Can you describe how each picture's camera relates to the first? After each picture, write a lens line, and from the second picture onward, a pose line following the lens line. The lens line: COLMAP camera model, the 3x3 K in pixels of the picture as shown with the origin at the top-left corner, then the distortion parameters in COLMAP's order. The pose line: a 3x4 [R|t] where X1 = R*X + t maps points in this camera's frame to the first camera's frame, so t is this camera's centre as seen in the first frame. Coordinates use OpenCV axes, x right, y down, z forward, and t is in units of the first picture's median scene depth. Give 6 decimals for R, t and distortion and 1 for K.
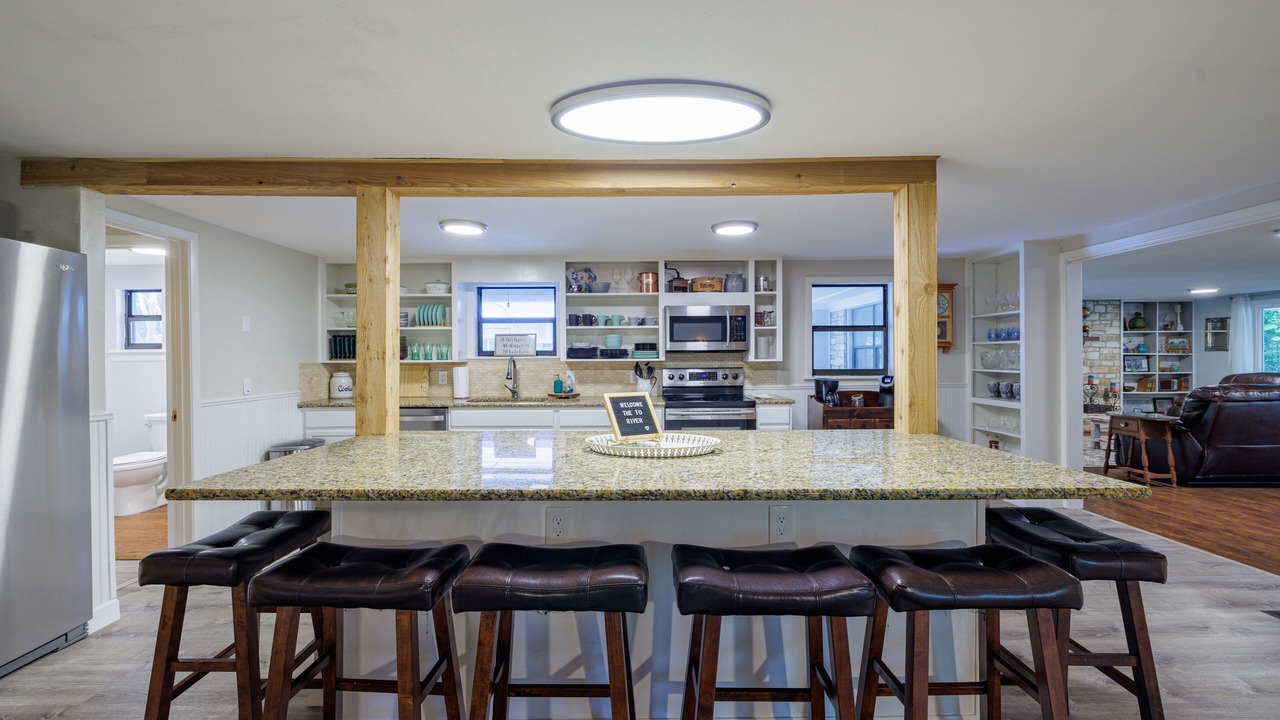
lens RADIAL K [[545.9, 0, 634.2], [0, 545.9, 361.3], [0, 0, 1]] dist [0.002513, -0.001286]
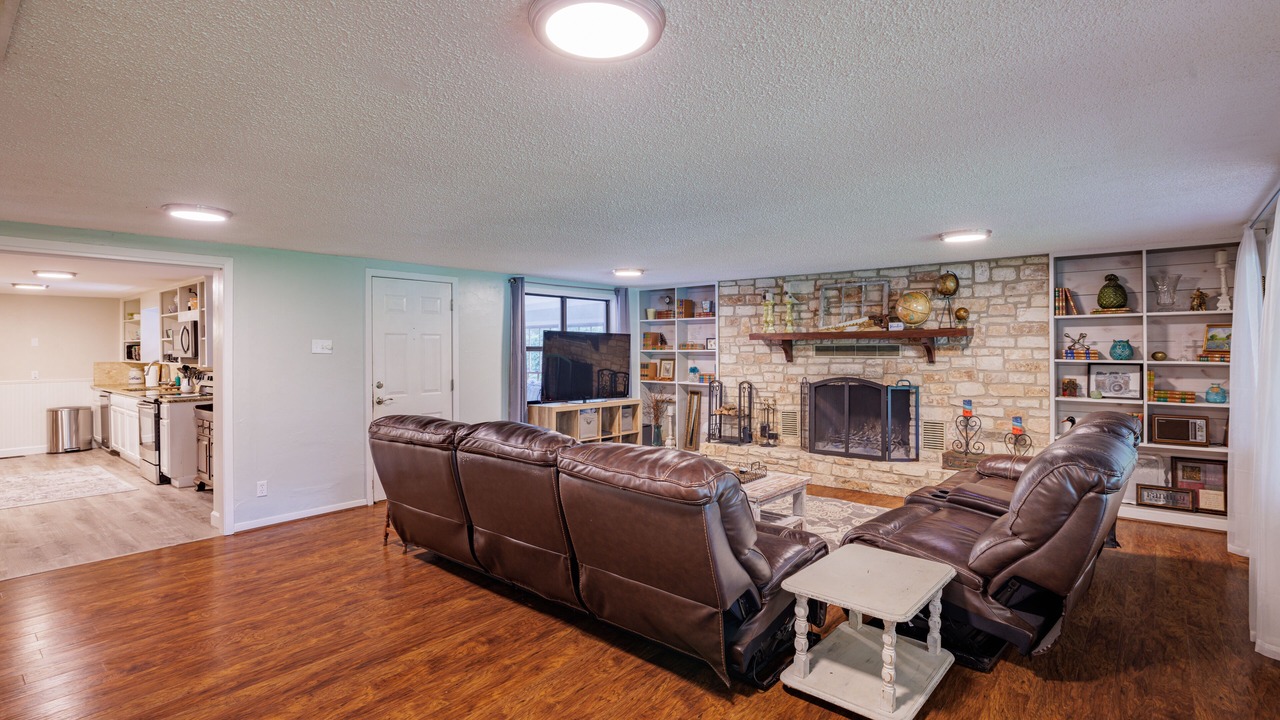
lens RADIAL K [[604.0, 0, 638.8], [0, 604.0, 353.5], [0, 0, 1]] dist [-0.003661, -0.000679]
pose [[0.771530, 0.008204, -0.636140, 1.723394], [-0.004244, 0.999961, 0.007749, -0.041502], [0.636179, -0.003279, 0.771535, 0.594020]]
